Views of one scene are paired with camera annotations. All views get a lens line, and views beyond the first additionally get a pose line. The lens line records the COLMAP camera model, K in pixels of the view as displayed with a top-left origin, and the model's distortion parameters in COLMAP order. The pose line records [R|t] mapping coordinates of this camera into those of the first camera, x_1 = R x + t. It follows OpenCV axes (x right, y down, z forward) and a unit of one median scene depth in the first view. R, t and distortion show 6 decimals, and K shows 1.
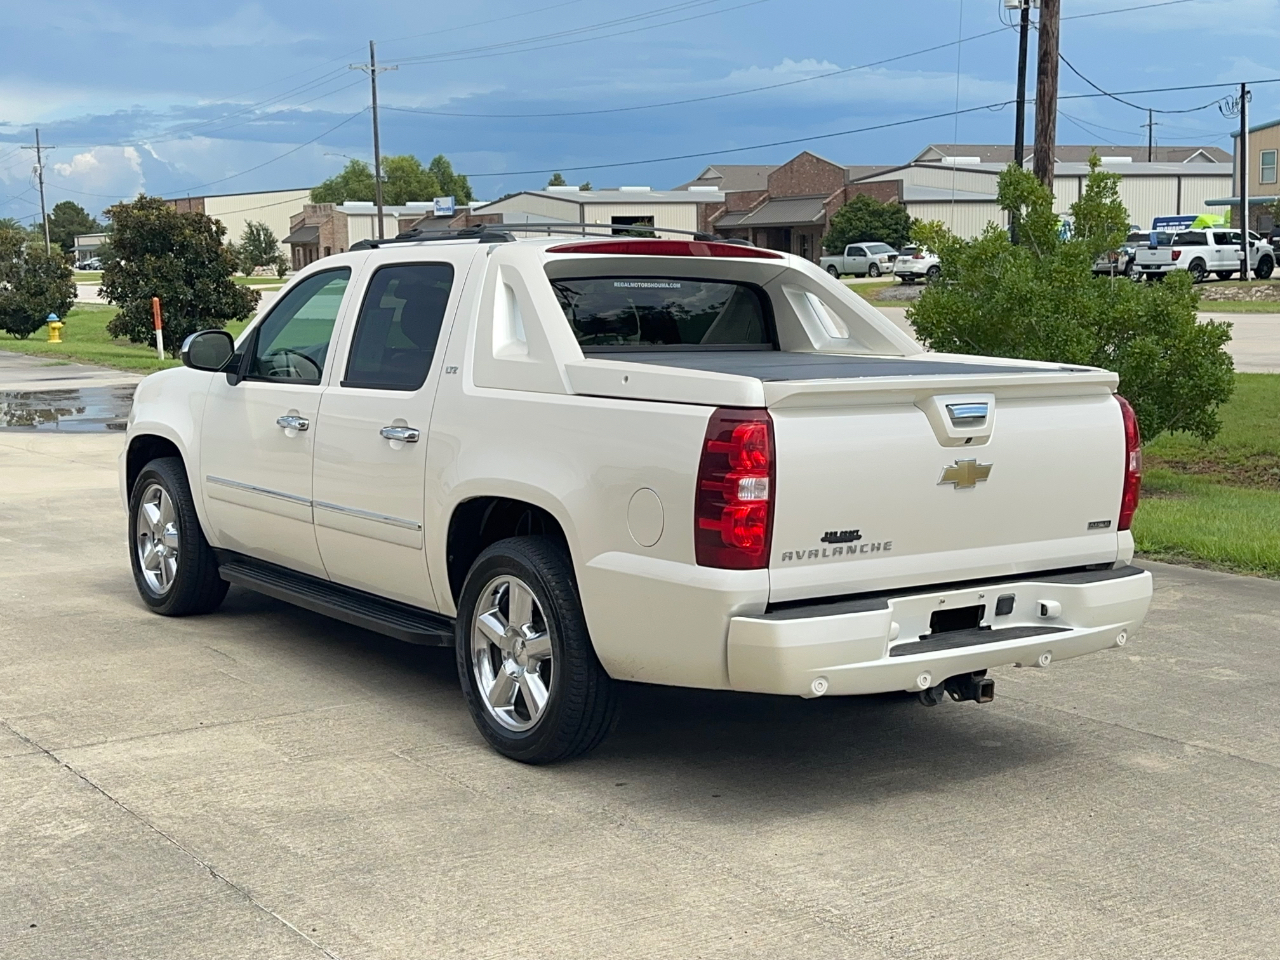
lens RADIAL K [[1757.7, 0, 640.0], [0, 1757.7, 480.0], [0, 0, 1]] dist [0.220735, -0.504937]
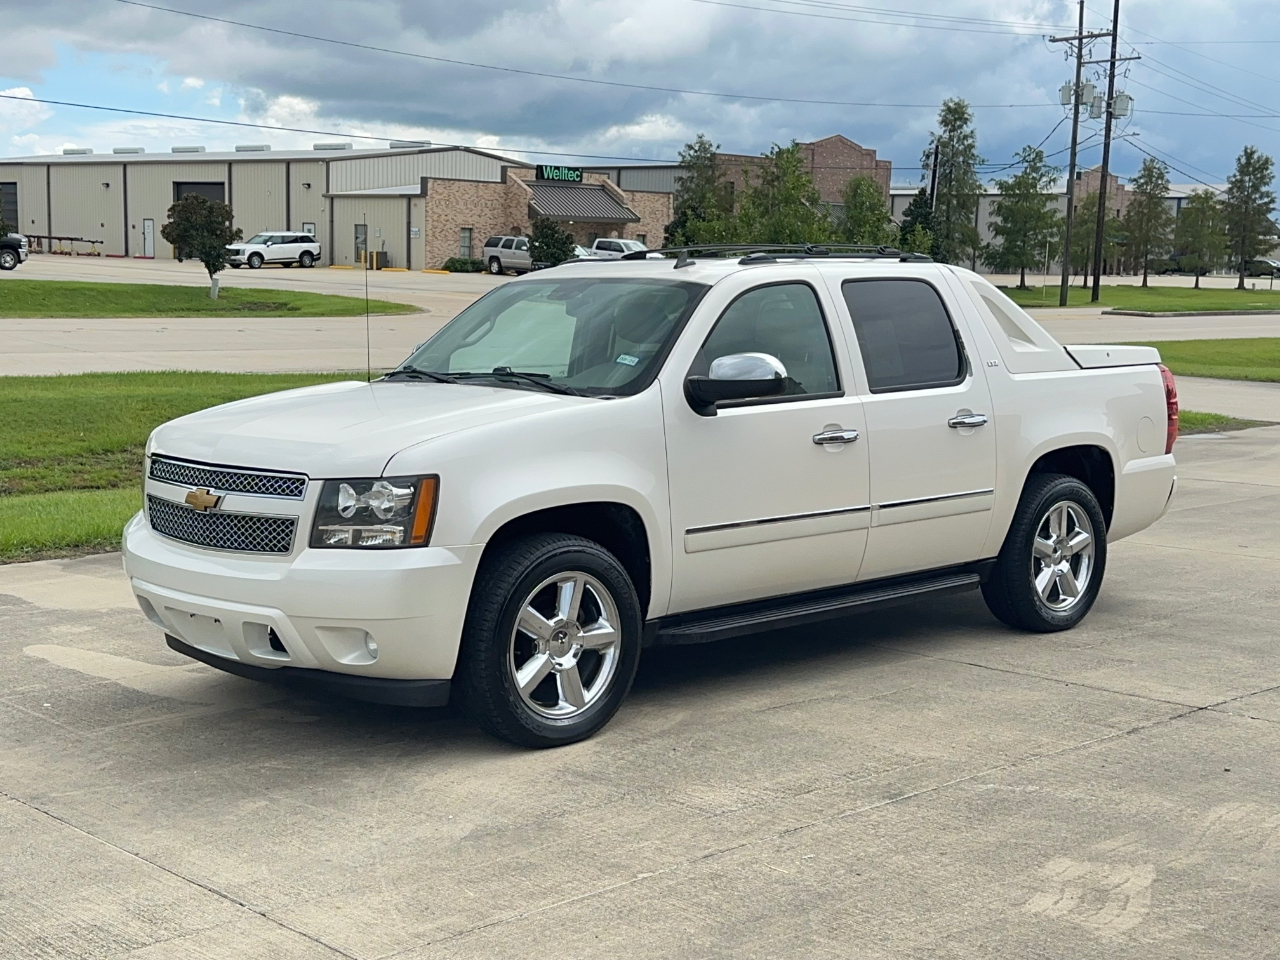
lens RADIAL K [[1750.8, 0, 640.0], [0, 1750.8, 480.0], [0, 0, 1]] dist [0.204083, -0.476733]
pose [[-0.143445, -0.114906, 0.982965, -1.337836], [0.101922, 0.986240, 0.130162, -0.172006], [-0.984396, 0.118857, -0.129760, 1.432285]]
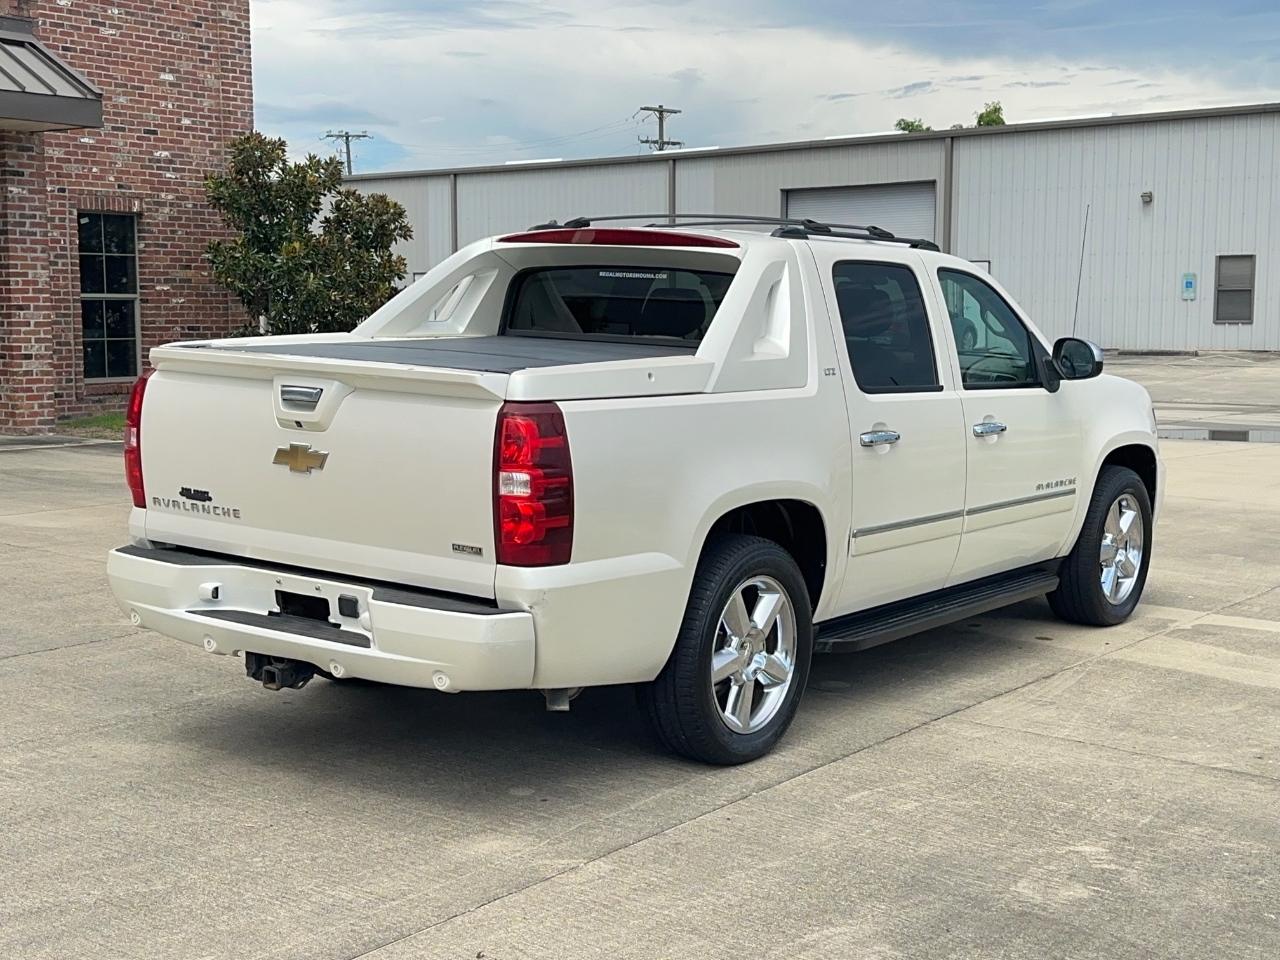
lens RADIAL K [[1757.7, 0, 640.0], [0, 1757.7, 480.0], [0, 0, 1]] dist [0.220735, -0.504937]
pose [[0.305338, 0.111435, -0.945701, 1.022939], [-0.127083, 0.989014, 0.075508, -0.078059], [0.943726, 0.097127, 0.316145, 0.759397]]
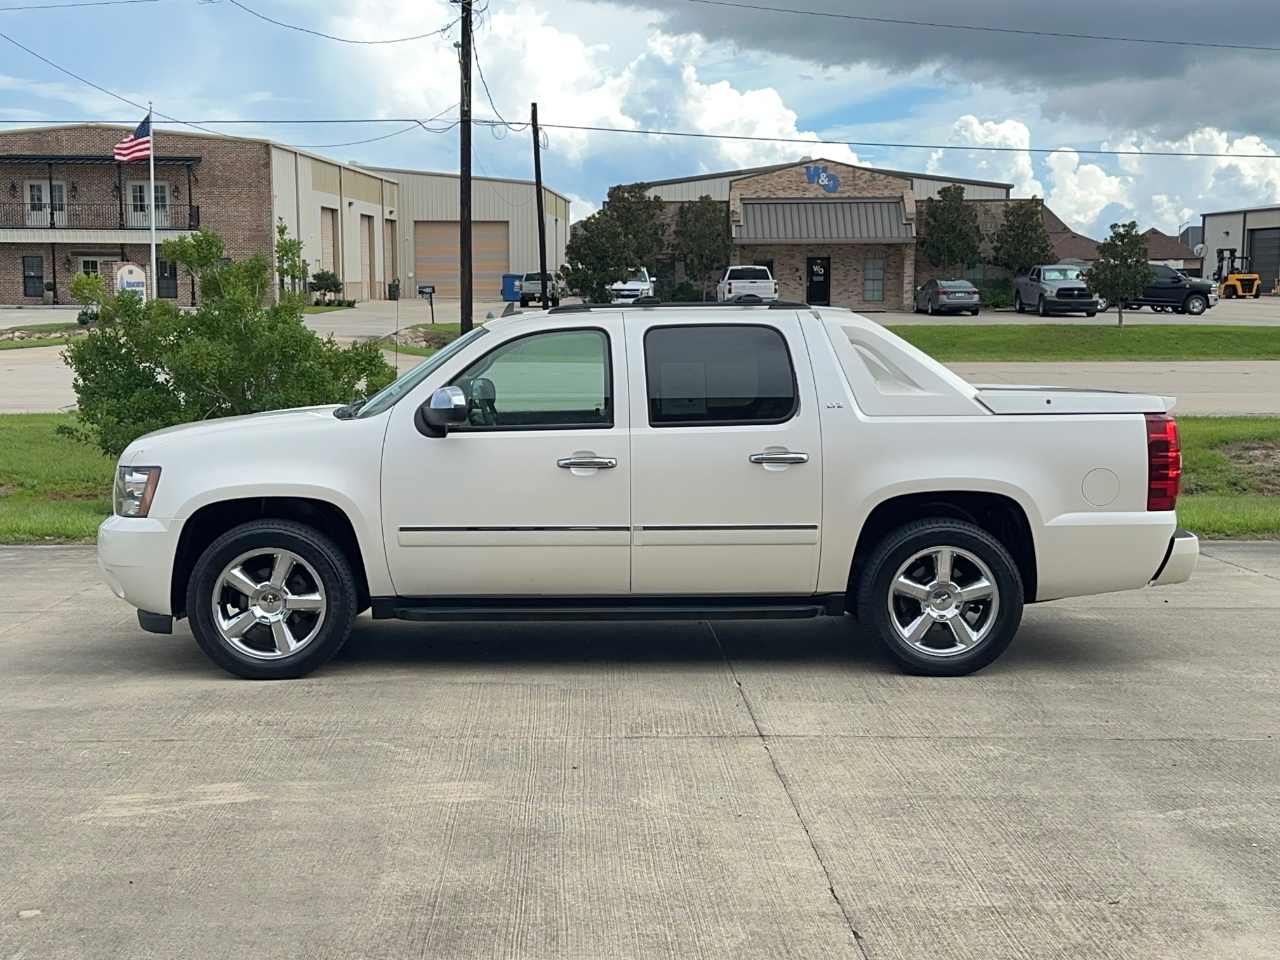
lens RADIAL K [[1750.8, 0, 640.0], [0, 1750.8, 480.0], [0, 0, 1]] dist [0.204083, -0.476733]
pose [[0.554170, -0.078609, 0.828684, -1.297731], [0.093955, 0.995076, 0.031562, -0.062434], [-0.827084, 0.060368, 0.558827, 0.385046]]
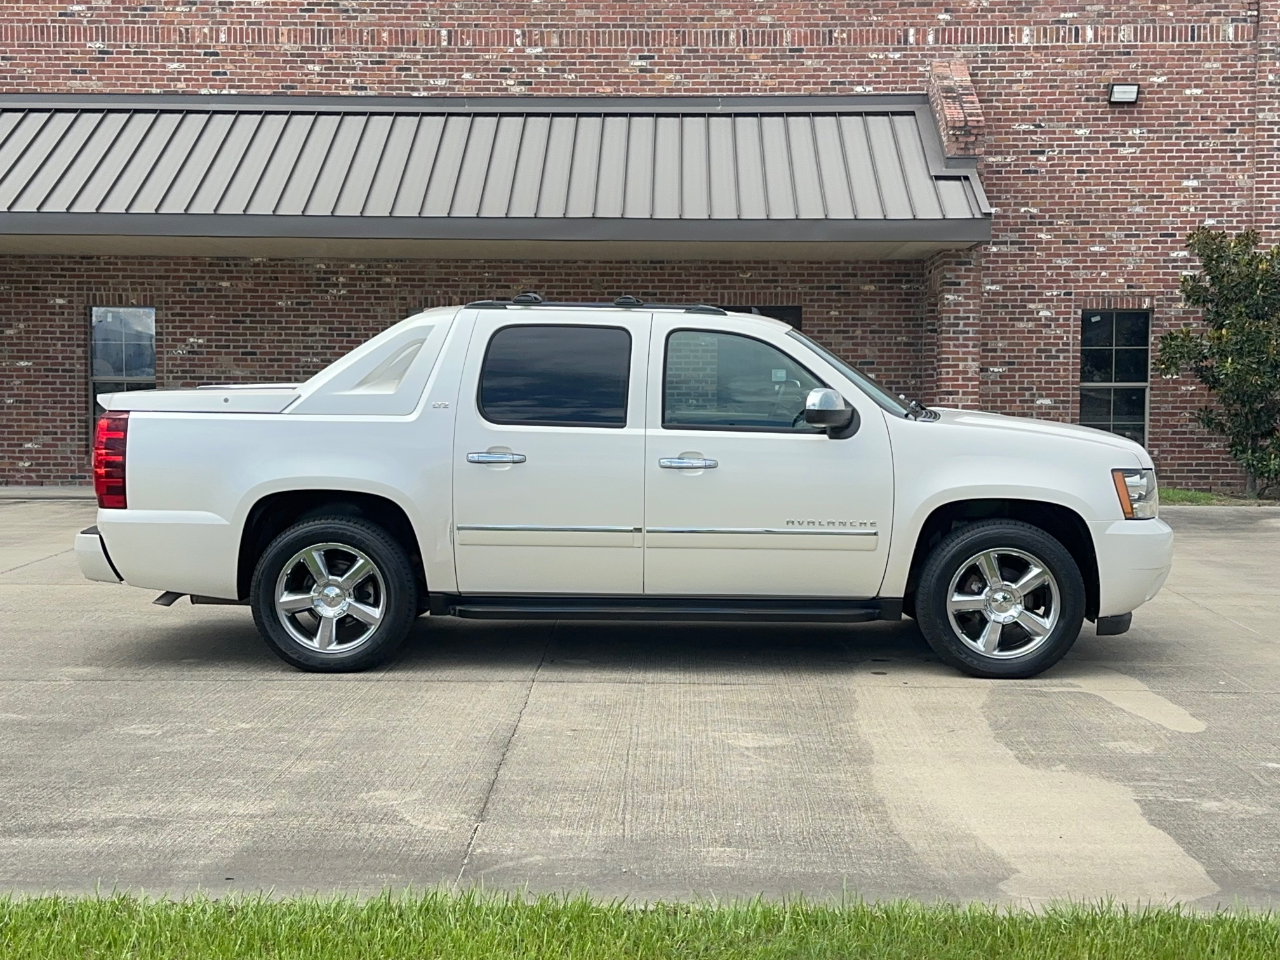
lens RADIAL K [[1757.7, 0, 640.0], [0, 1757.7, 480.0], [0, 0, 1]] dist [0.220735, -0.504937]
pose [[-0.587568, 0.046611, -0.807831, 1.111355], [-0.097474, 0.986993, 0.127845, -0.206625], [0.803282, 0.153860, -0.575382, 2.062405]]
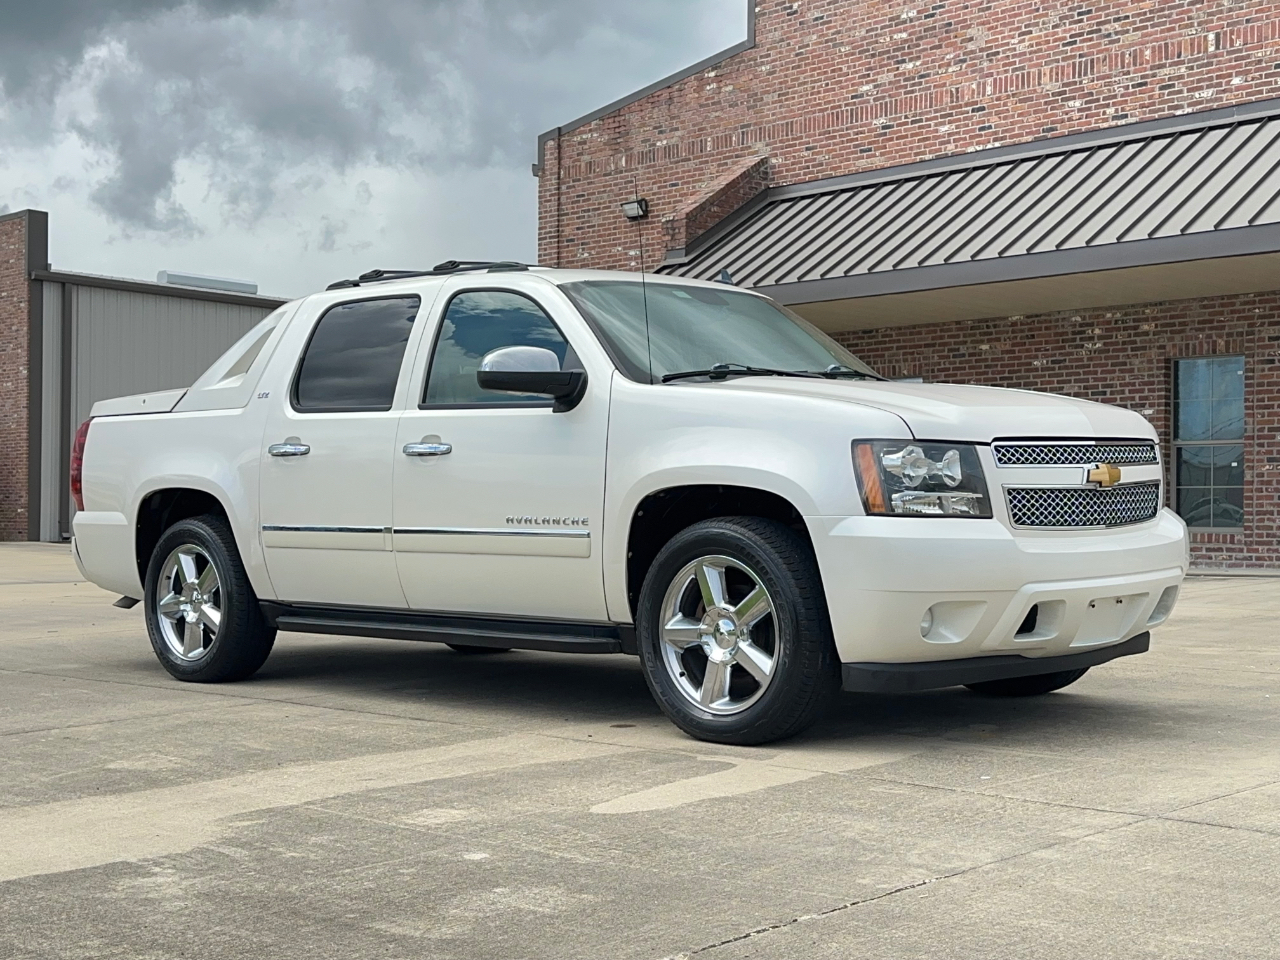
lens RADIAL K [[1757.7, 0, 640.0], [0, 1757.7, 480.0], [0, 0, 1]] dist [0.220735, -0.504937]
pose [[-0.981357, 0.006760, -0.192077, 0.099122], [-0.013106, 0.994701, 0.101972, -0.147086], [0.191749, 0.102588, -0.976068, 2.421001]]
